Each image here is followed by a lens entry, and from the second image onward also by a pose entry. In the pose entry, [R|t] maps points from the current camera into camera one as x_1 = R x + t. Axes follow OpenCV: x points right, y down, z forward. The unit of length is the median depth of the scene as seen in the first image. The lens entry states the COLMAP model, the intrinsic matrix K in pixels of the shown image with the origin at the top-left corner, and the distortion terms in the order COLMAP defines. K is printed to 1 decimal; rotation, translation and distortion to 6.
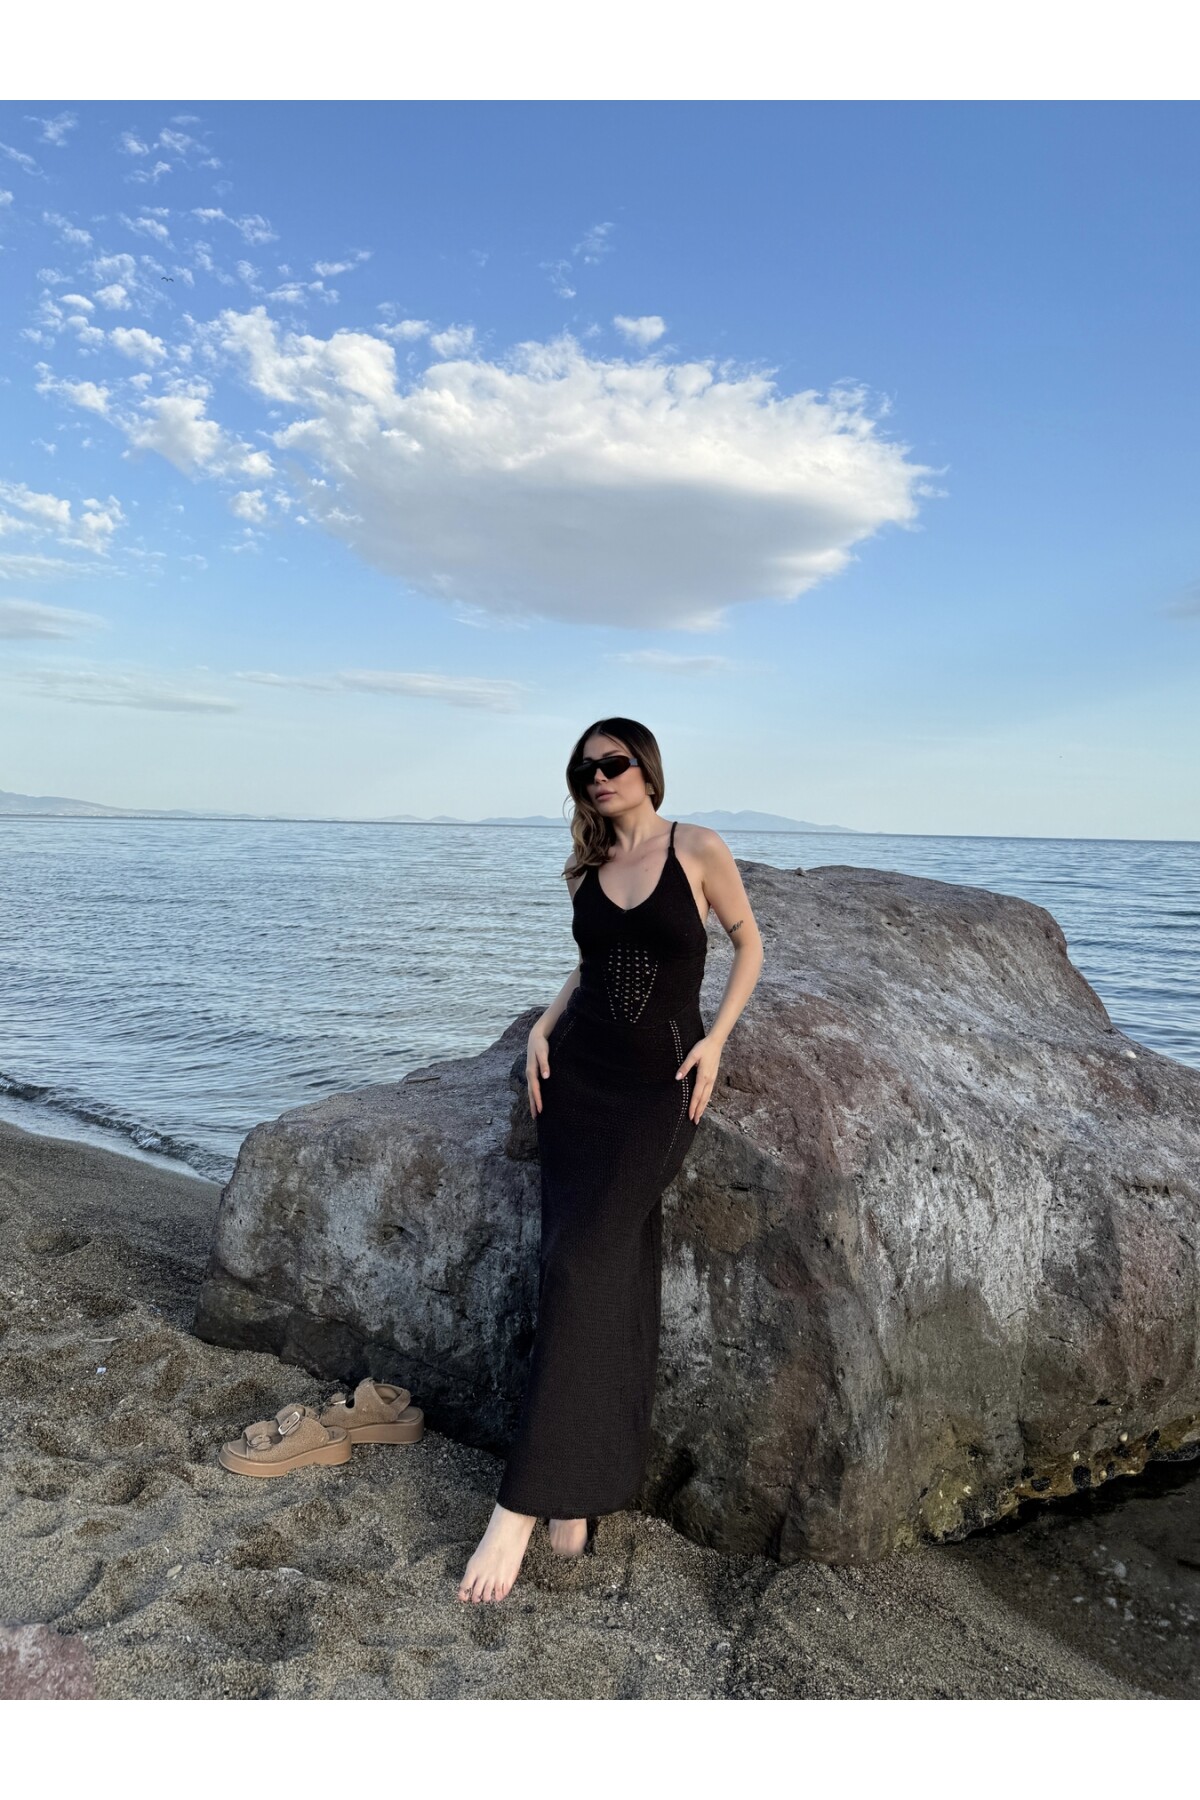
lens RADIAL K [[1237.1, 0, 602.9], [0, 1237.1, 612.5], [0, 0, 1]] dist [-0.000320, -0.004578]
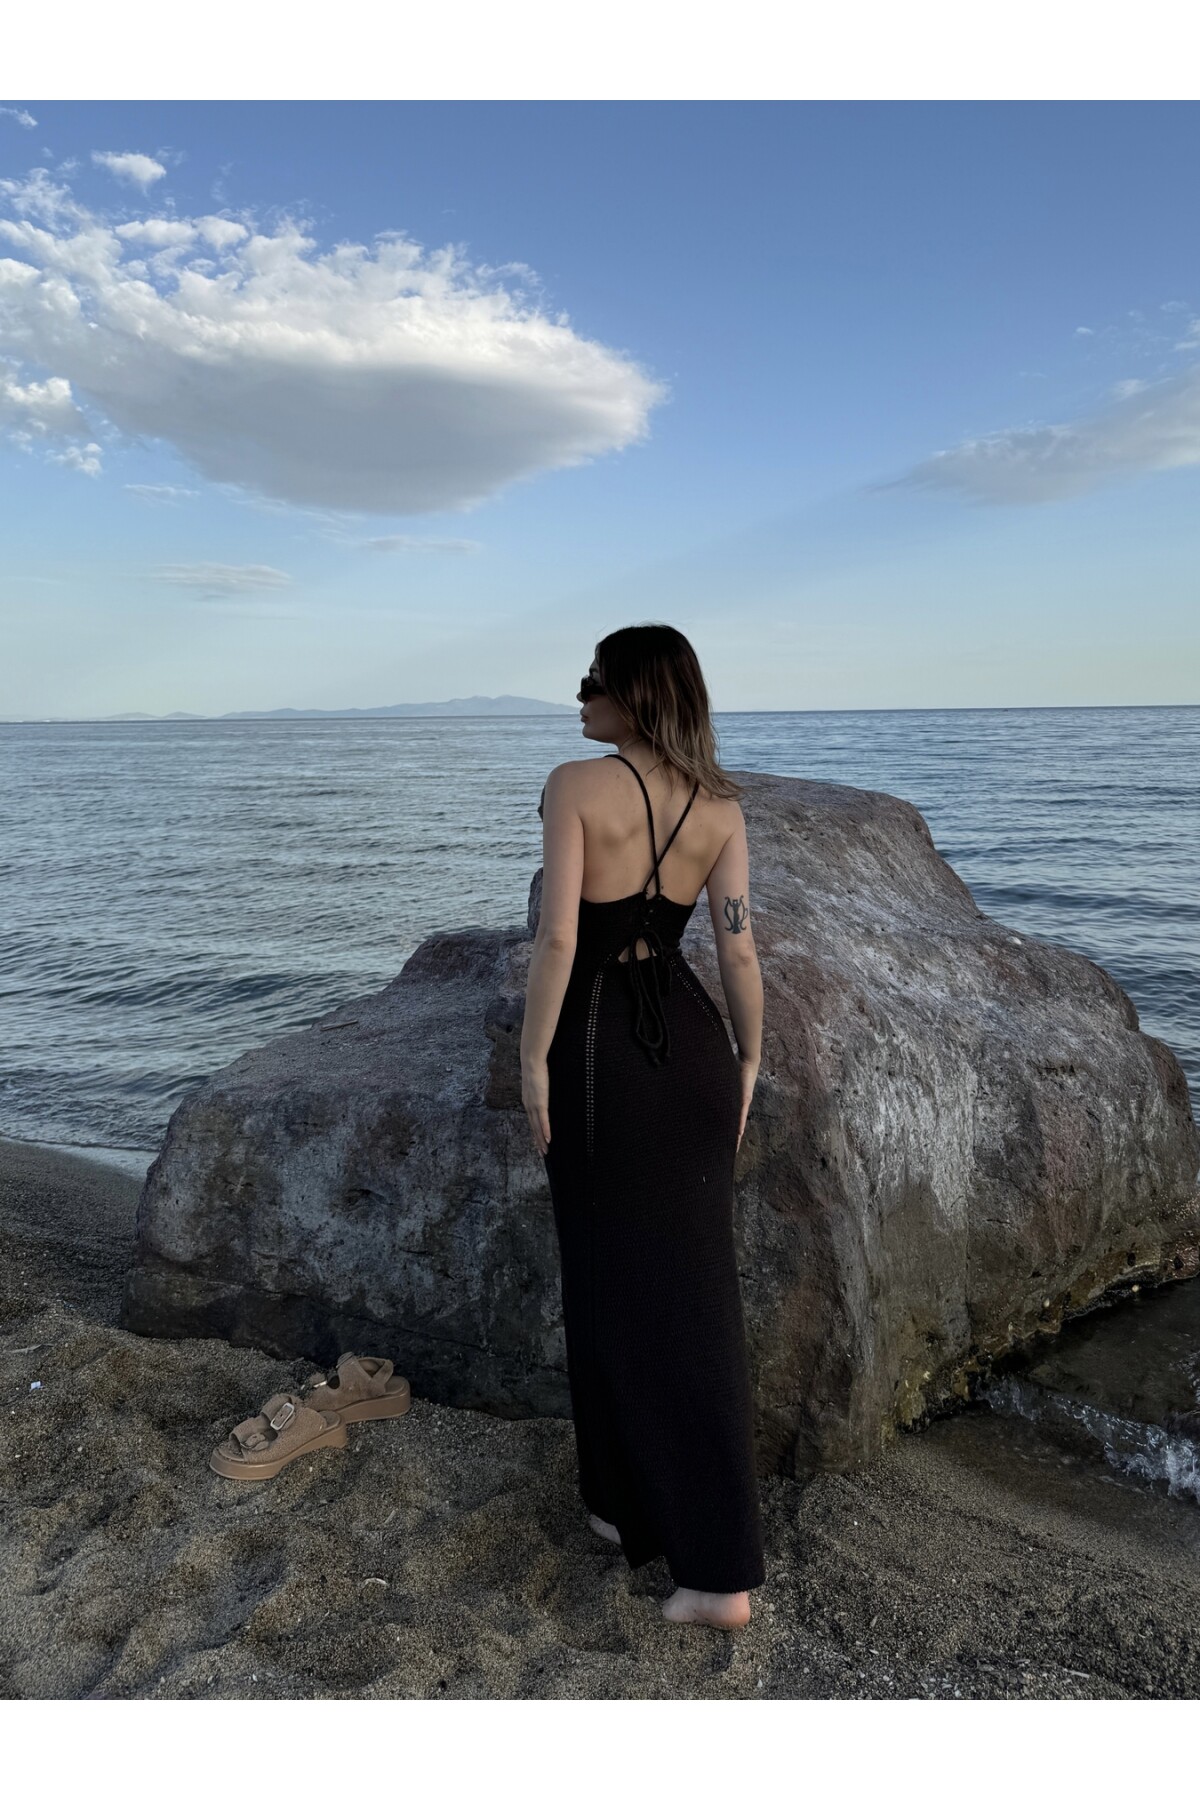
lens RADIAL K [[1258.3, 0, 608.0], [0, 1258.3, 533.0], [0, 0, 1]] dist [-0.001398, -0.001653]
pose [[0.978936, -0.009797, 0.203933, -0.175045], [0.003391, 0.999491, 0.031737, -0.036721], [-0.204140, -0.030376, 0.978470, 0.033991]]
